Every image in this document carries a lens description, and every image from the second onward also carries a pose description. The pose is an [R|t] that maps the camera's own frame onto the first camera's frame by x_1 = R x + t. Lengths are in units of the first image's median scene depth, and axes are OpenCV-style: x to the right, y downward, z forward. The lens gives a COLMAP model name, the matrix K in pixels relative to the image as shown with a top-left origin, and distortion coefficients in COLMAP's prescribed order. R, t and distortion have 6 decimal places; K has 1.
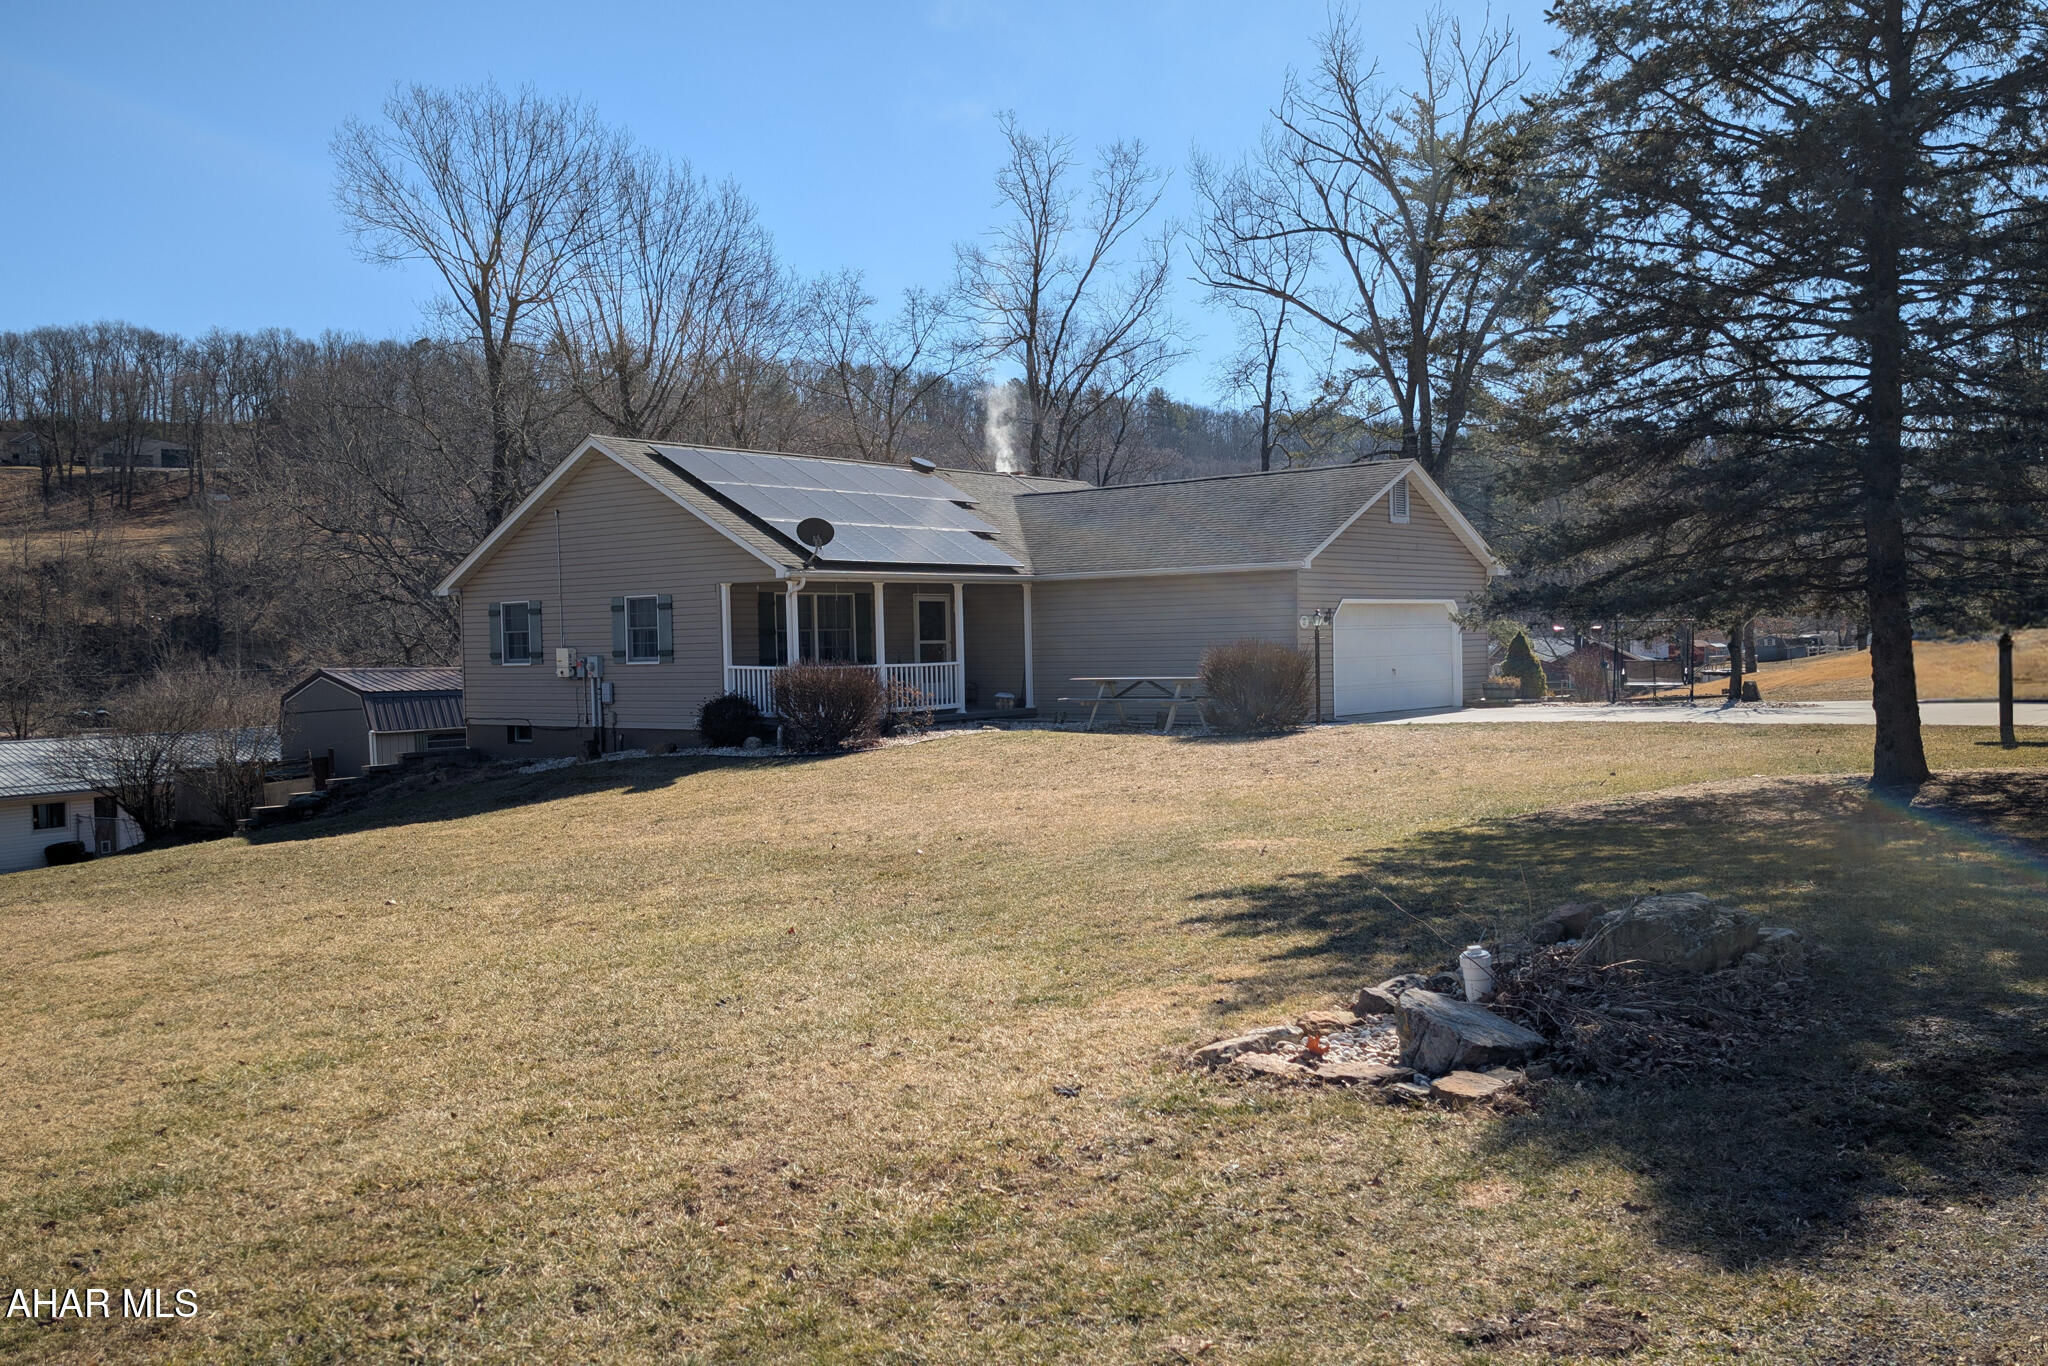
lens RADIAL K [[1786.6, 0, 1063.6], [0, 1786.6, 691.1], [0, 0, 1]] dist [0.104619, -0.104911]
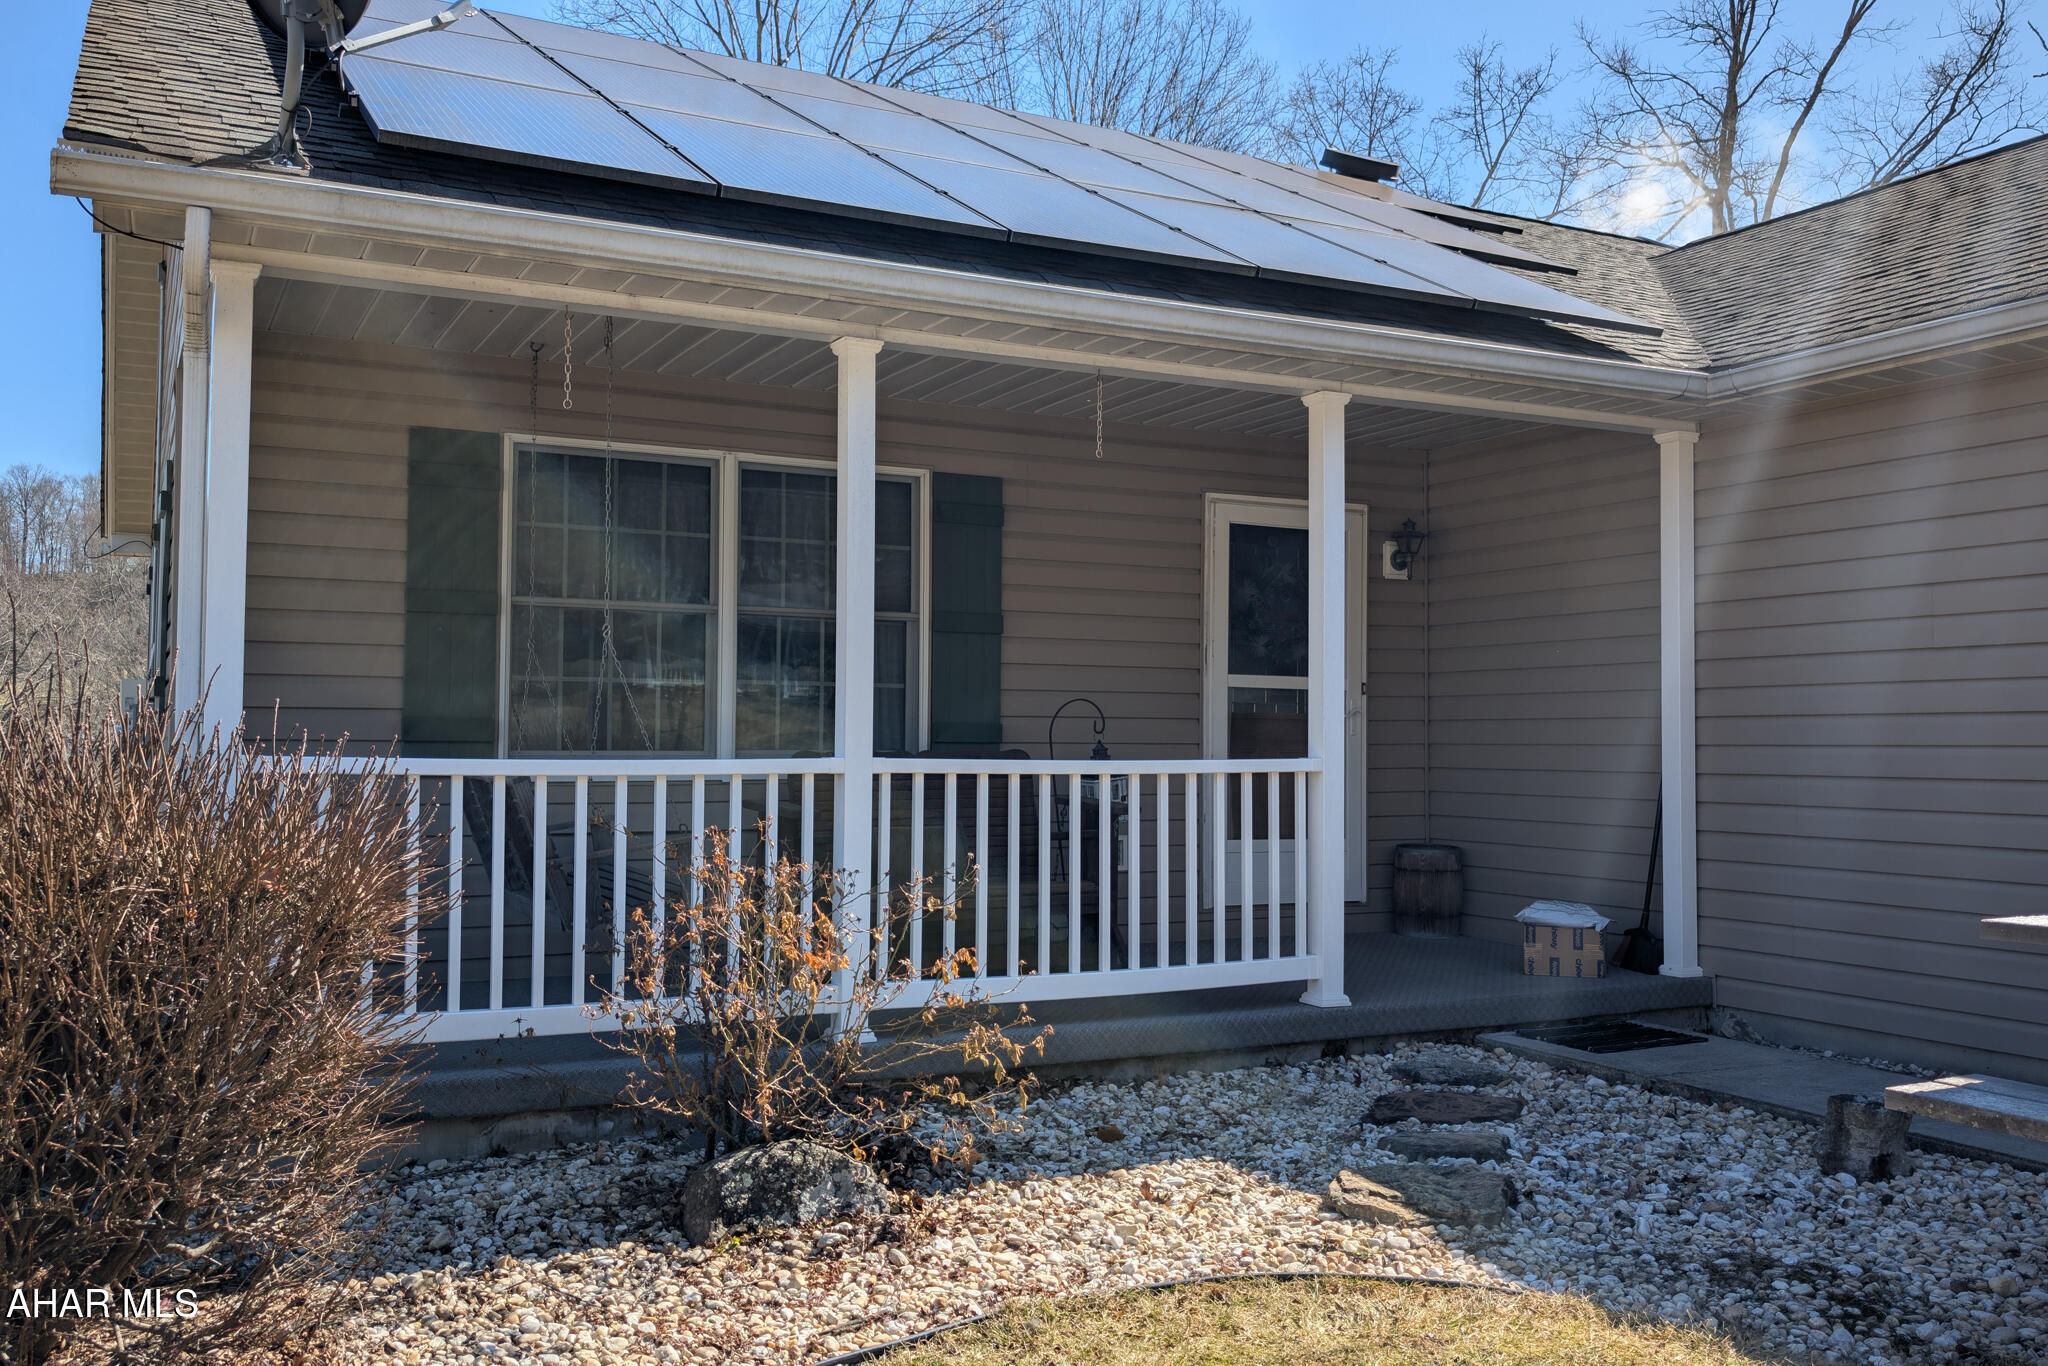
lens RADIAL K [[1786.6, 0, 1063.6], [0, 1786.6, 691.1], [0, 0, 1]] dist [0.104619, -0.104911]
pose [[0.934365, 0.012429, -0.356099, -0.010767], [-0.032927, 0.998127, -0.051559, -0.011882], [0.354792, 0.059901, 0.933025, 0.752018]]
